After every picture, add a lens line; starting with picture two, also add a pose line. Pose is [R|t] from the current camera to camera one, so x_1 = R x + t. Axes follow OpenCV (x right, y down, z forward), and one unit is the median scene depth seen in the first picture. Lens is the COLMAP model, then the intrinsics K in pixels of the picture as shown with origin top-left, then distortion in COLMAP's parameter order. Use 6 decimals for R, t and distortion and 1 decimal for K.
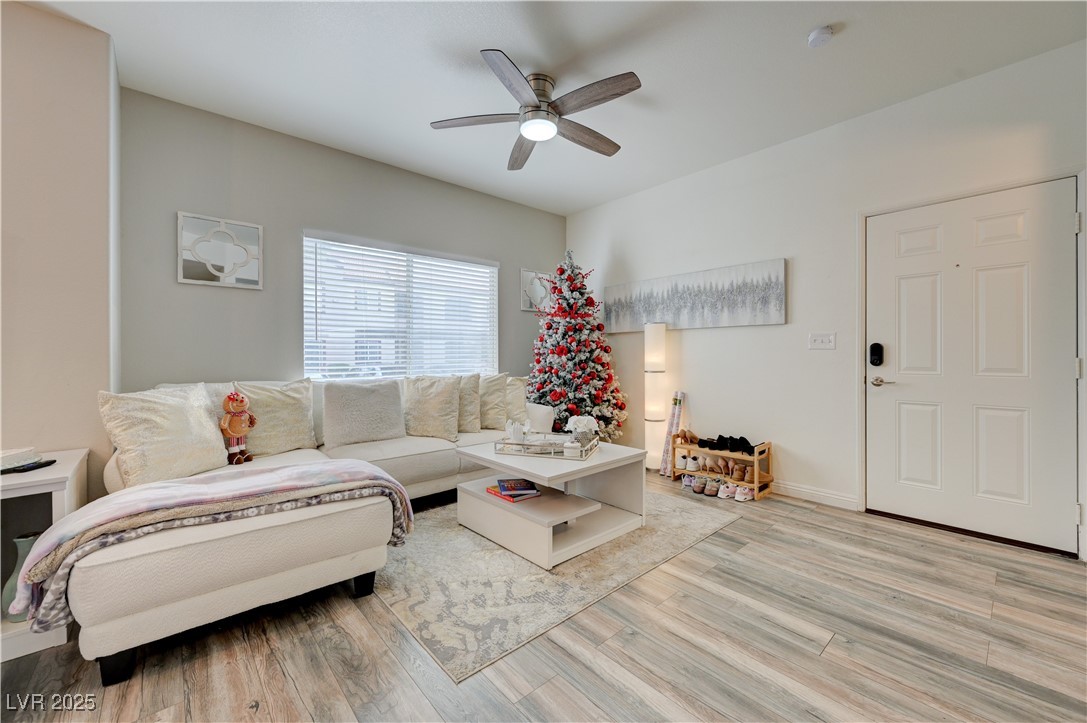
lens RADIAL K [[429.5, 0, 548.7], [0, 429.5, 353.0], [0, 0, 1]] dist [-0.000050, -0.000008]
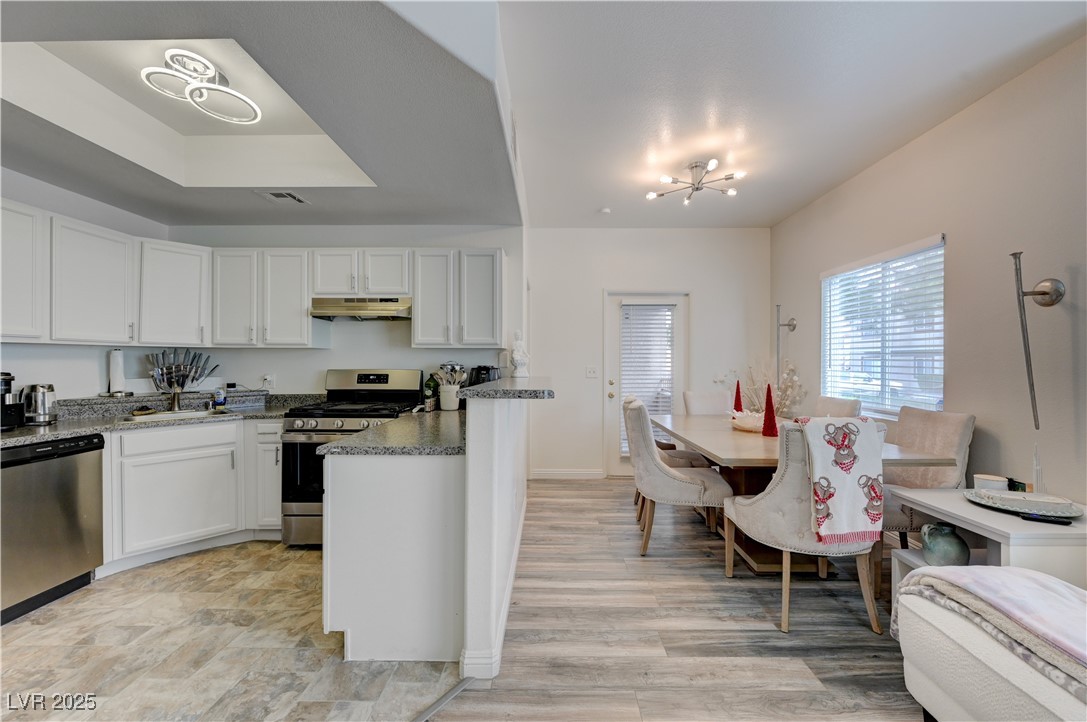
lens RADIAL K [[437.1, 0, 548.9], [0, 437.1, 359.7], [0, 0, 1]] dist [-0.003567, -0.000435]
pose [[-0.673926, -0.000934, -0.738798, 0.144056], [0.002412, 0.999991, -0.003464, -0.048886], [0.738795, -0.004116, -0.673918, 0.426062]]
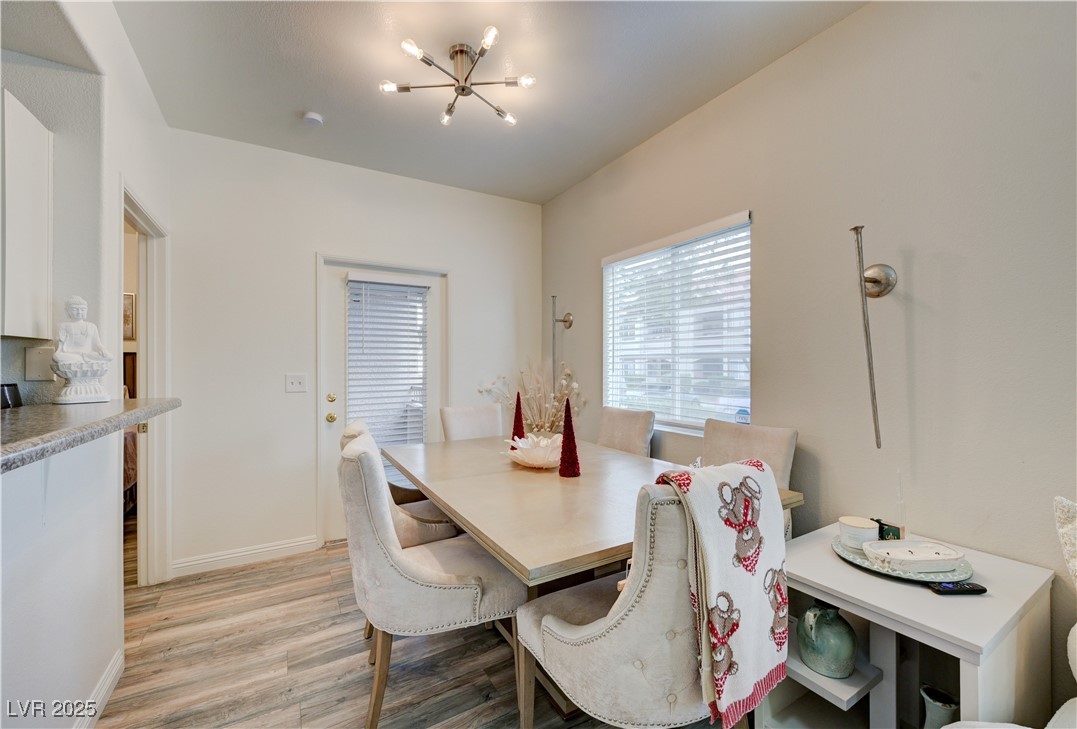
lens RADIAL K [[439.7, 0, 552.1], [0, 439.7, 362.7], [0, 0, 1]] dist [-0.004187, -0.000293]
pose [[-0.182516, -0.000485, -0.983203, -0.205394], [0.006680, 0.999976, -0.001733, -0.049792], [0.983180, -0.006884, -0.182509, 0.252607]]
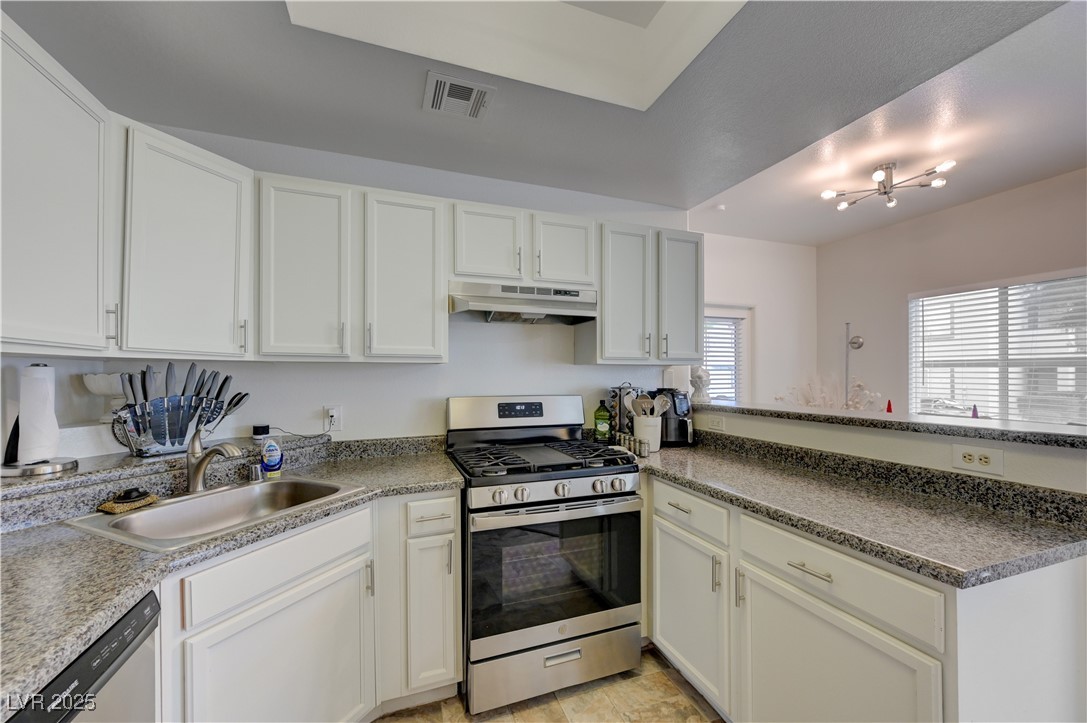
lens RADIAL K [[430.0, 0, 547.6], [0, 430.0, 371.0], [0, 0, 1]] dist [0.000579, 0.000041]
pose [[-0.369929, -0.001266, -0.929059, 0.272193], [0.003323, 0.999991, -0.002686, -0.067246], [0.929054, -0.004081, -0.369922, -0.280769]]
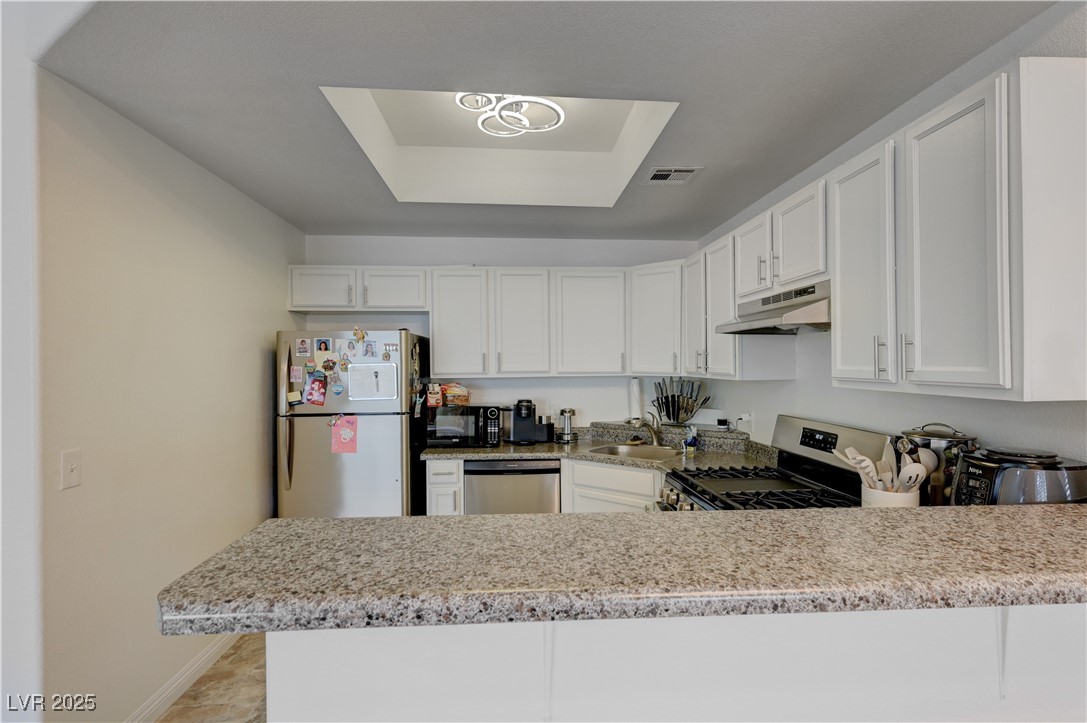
lens RADIAL K [[518.6, 0, 551.3], [0, 518.6, 362.8], [0, 0, 1]] dist [0.003289, 0.000167]
pose [[-0.789457, 0.008235, 0.613751, -0.468526], [0.006293, 0.999966, -0.005322, -0.103507], [-0.613774, -0.000339, -0.789482, 0.148453]]
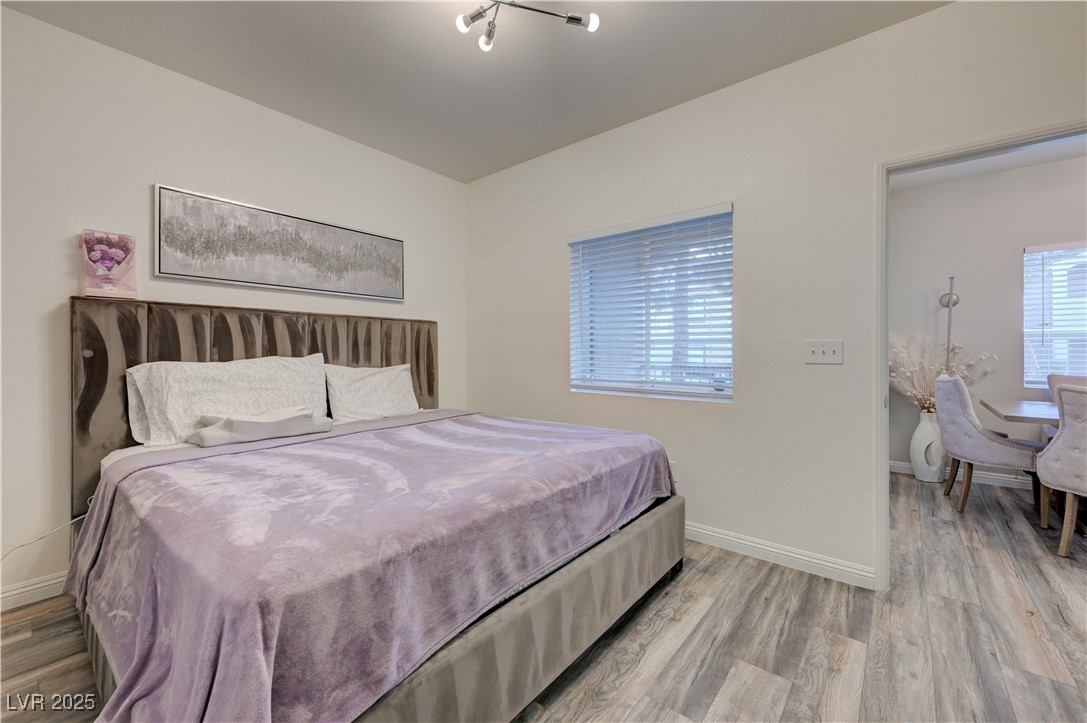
lens RADIAL K [[433.4, 0, 558.6], [0, 433.4, 352.3], [0, 0, 1]] dist [0.001610, 0.000201]
pose [[0.162520, 0.006294, -0.986685, -0.278039], [0.000059, 0.999980, 0.006389, -0.020473], [0.986705, -0.001096, 0.162517, -1.110892]]
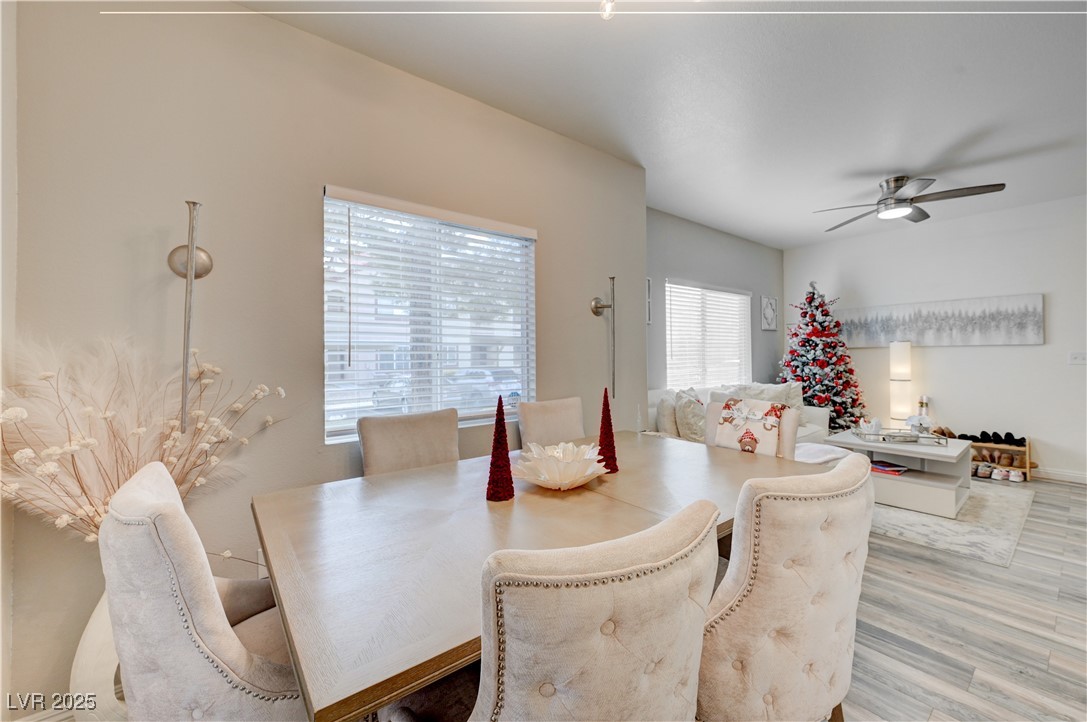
lens RADIAL K [[428.8, 0, 548.1], [0, 428.8, 348.3], [0, 0, 1]] dist [0.000643, 0.000092]
pose [[0.998009, -0.005673, -0.062809, -0.813423], [0.004908, 0.999912, -0.012324, -0.045601], [0.062873, 0.011991, 0.997949, -0.359444]]
